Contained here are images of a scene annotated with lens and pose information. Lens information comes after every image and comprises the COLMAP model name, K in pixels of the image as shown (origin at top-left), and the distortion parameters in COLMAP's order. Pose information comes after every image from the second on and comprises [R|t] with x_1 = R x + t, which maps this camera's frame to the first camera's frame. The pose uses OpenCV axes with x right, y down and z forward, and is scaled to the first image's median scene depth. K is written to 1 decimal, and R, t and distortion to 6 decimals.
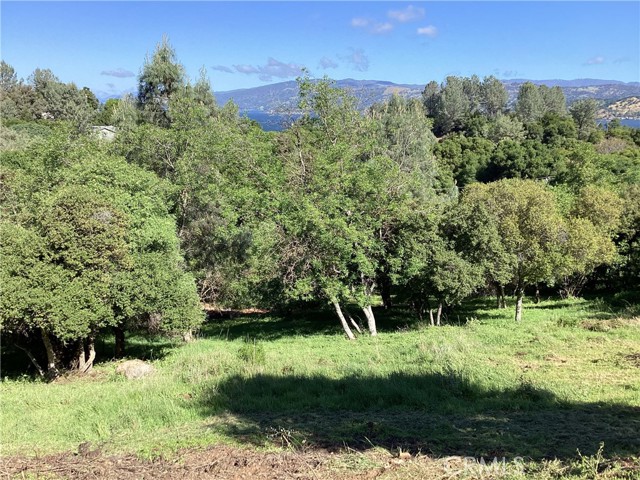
lens RADIAL K [[572.9, 0, 320.0], [0, 572.9, 240.0], [0, 0, 1]] dist [0.115401, -0.207825]
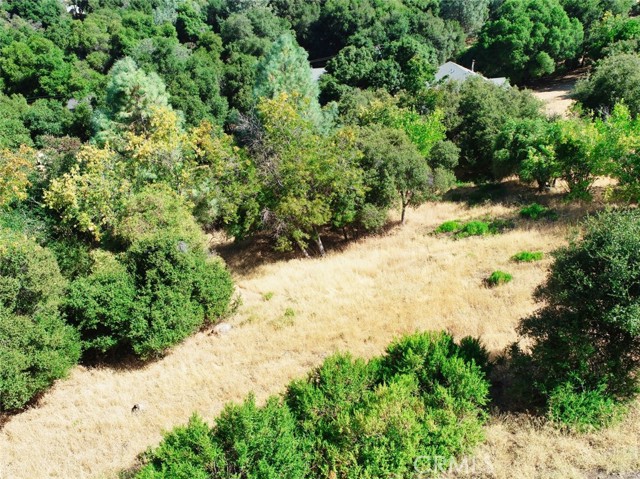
lens RADIAL K [[510.0, 0, 320.0], [0, 510.0, 239.5], [0, 0, 1]] dist [-0.013352, 0.007099]
pose [[0.948442, -0.188674, 0.254678, -0.281800], [0.091287, 0.932082, 0.350557, -0.388941], [-0.303521, -0.309234, 0.901249, -0.273224]]
